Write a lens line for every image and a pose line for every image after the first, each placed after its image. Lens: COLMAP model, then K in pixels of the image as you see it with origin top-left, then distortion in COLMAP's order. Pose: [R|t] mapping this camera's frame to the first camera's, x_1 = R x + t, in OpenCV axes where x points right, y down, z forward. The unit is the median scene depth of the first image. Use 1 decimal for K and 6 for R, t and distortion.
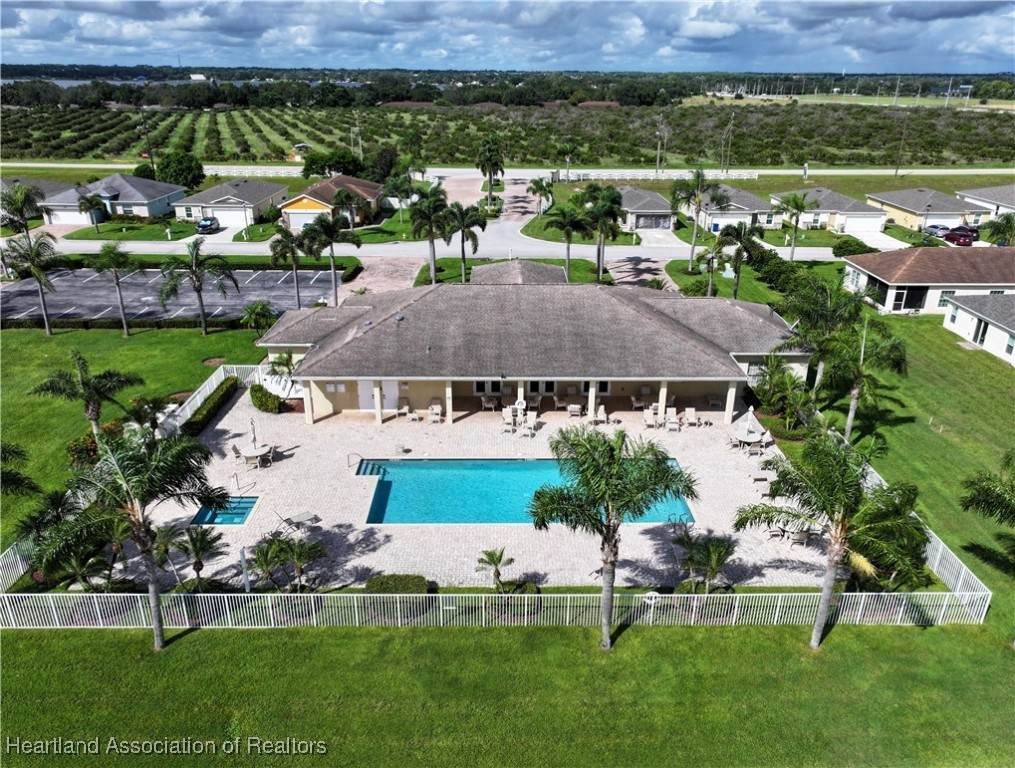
lens RADIAL K [[713.3, 0, 512.7], [0, 713.3, 386.9], [0, 0, 1]] dist [0.024788, 0.004034]
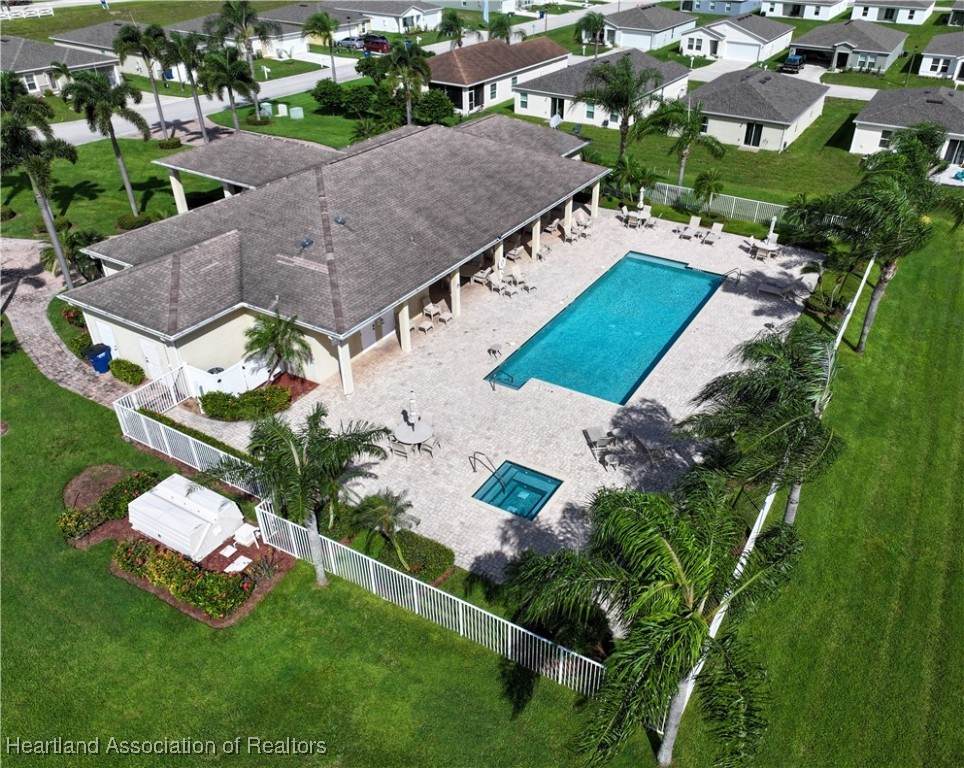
lens RADIAL K [[737.4, 0, 523.1], [0, 737.4, 394.4], [0, 0, 1]] dist [0.005438, 0.001955]
pose [[0.521611, -0.477158, 0.707278, -0.620971], [0.327184, 0.877479, 0.350688, -0.130003], [-0.787955, 0.048487, 0.613821, 0.343931]]
